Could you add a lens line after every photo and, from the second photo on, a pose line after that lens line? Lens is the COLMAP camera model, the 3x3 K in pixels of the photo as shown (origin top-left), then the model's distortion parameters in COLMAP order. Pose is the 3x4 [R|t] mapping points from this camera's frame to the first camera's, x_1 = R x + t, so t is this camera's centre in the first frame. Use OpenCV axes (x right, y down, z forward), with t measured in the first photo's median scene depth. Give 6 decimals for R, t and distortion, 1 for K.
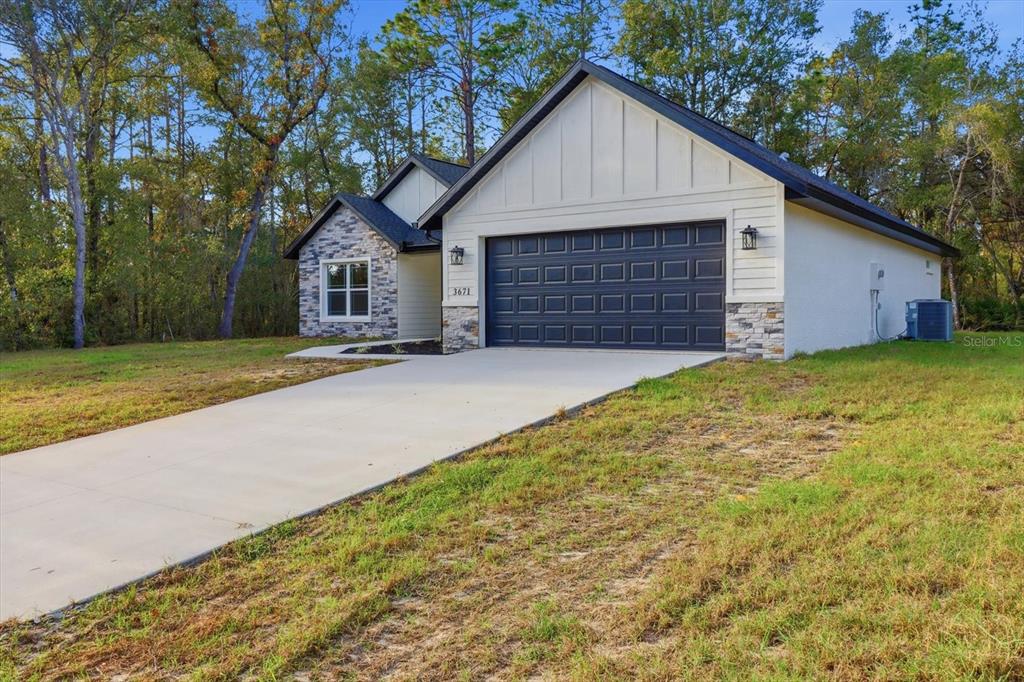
lens RADIAL K [[813.7, 0, 512.0], [0, 813.7, 341.0], [0, 0, 1]] dist [0.004414, 0.002794]
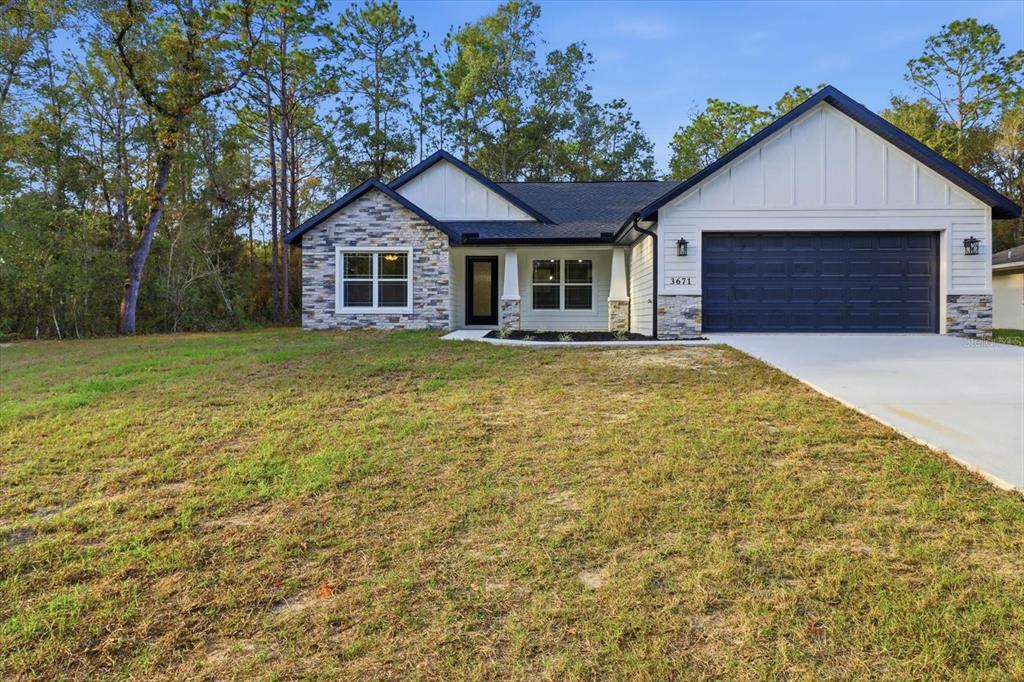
lens RADIAL K [[632.1, 0, 513.6], [0, 632.1, 330.6], [0, 0, 1]] dist [0.000930, -0.000863]
pose [[0.834423, -0.002710, 0.551118, -0.483894], [0.012116, 0.999836, -0.013428, 0.008609], [-0.550992, 0.017882, 0.834319, 0.298525]]
